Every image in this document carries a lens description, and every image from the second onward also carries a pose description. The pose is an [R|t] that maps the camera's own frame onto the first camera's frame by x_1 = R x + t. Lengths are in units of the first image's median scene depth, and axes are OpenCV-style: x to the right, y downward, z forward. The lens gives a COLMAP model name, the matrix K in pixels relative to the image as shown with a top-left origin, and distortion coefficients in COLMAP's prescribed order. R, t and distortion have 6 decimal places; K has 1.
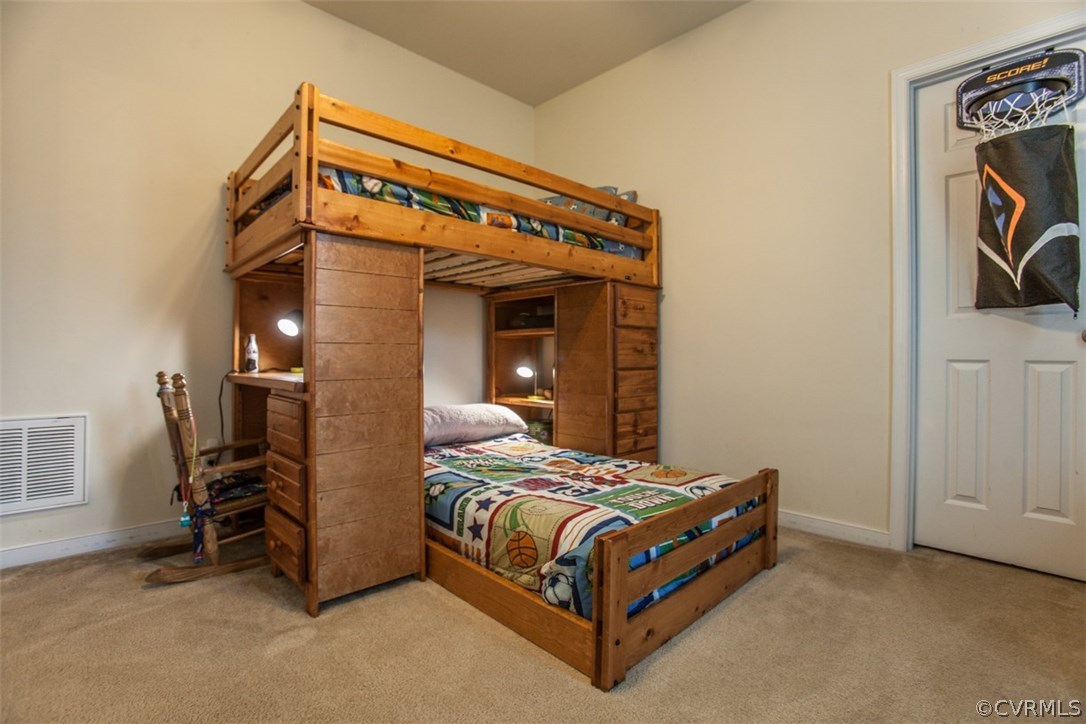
lens RADIAL K [[490.0, 0, 543.0], [0, 490.0, 362.0], [0, 0, 1]] dist [-0.024889, 0.000052]
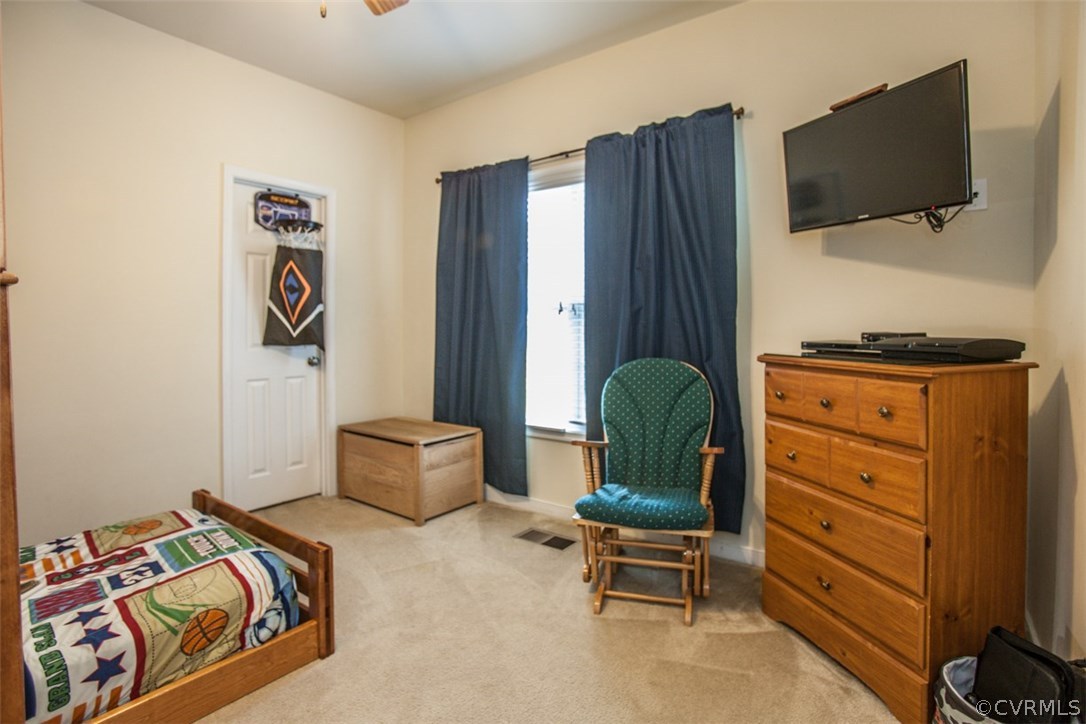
lens RADIAL K [[531.3, 0, 543.0], [0, 531.3, 362.0], [0, 0, 1]] dist [-0.026677, -0.000013]
pose [[-0.167987, -0.060020, 0.983960, -0.987355], [0.002935, 0.998110, 0.061384, -0.174592], [-0.985785, 0.013200, -0.167493, 0.451035]]
